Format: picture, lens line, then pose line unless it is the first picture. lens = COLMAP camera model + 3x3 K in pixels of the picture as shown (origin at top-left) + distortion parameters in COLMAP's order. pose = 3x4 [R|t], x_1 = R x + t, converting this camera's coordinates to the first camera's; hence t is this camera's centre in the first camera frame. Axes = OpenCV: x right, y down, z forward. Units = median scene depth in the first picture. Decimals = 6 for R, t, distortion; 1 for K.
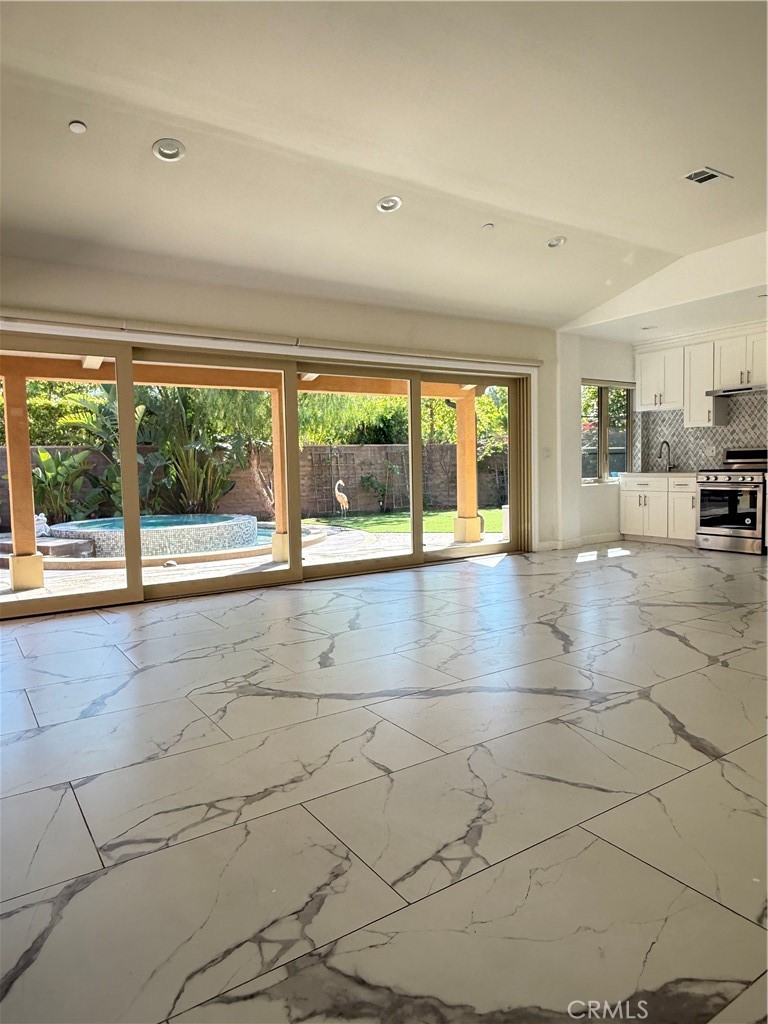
lens RADIAL K [[658.2, 0, 381.7], [0, 658.2, 505.6], [0, 0, 1]] dist [-0.000603, 0.000169]
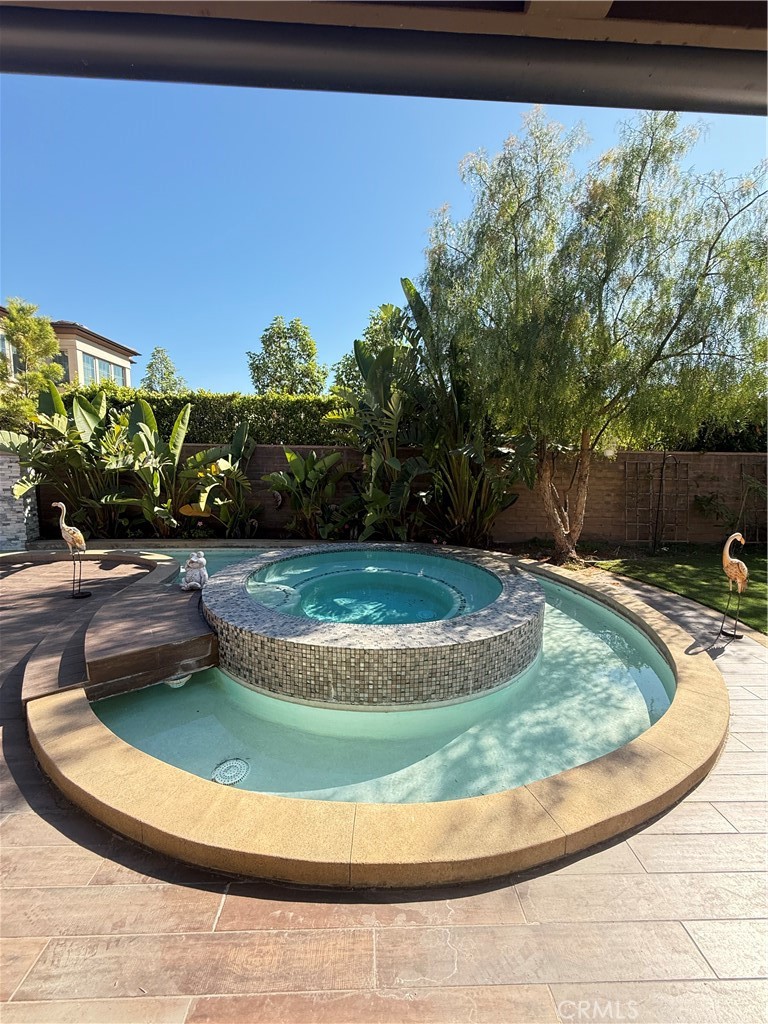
lens RADIAL K [[407.4, 0, 385.5], [0, 407.4, 513.6], [0, 0, 1]] dist [-0.000934, 0.000184]
pose [[0.852491, 0.107413, -0.511588, -0.196448], [-0.068542, 0.993180, 0.094313, -0.093643], [0.518229, -0.045336, 0.854039, 0.929802]]
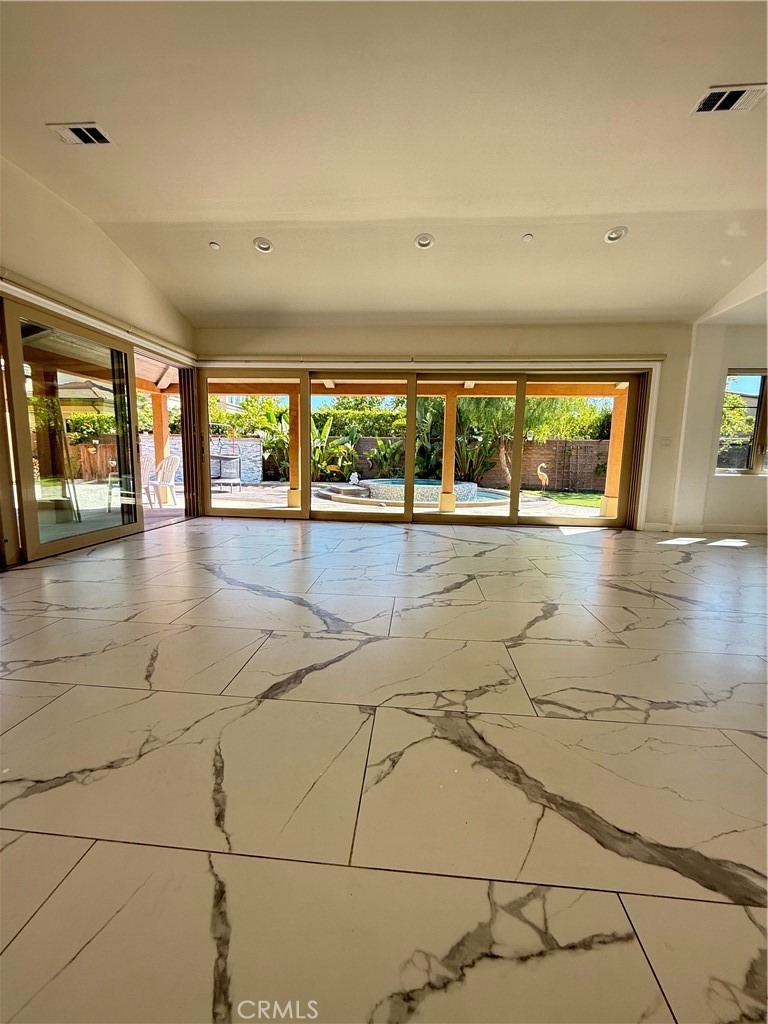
lens RADIAL K [[407.4, 0, 383.5], [0, 407.4, 506.1], [0, 0, 1]] dist [-0.000934, 0.000184]
pose [[0.781156, 0.112181, -0.614174, 0.314761], [-0.074007, 0.993427, 0.087324, 0.001000], [0.619934, -0.022761, 0.784324, 0.186636]]
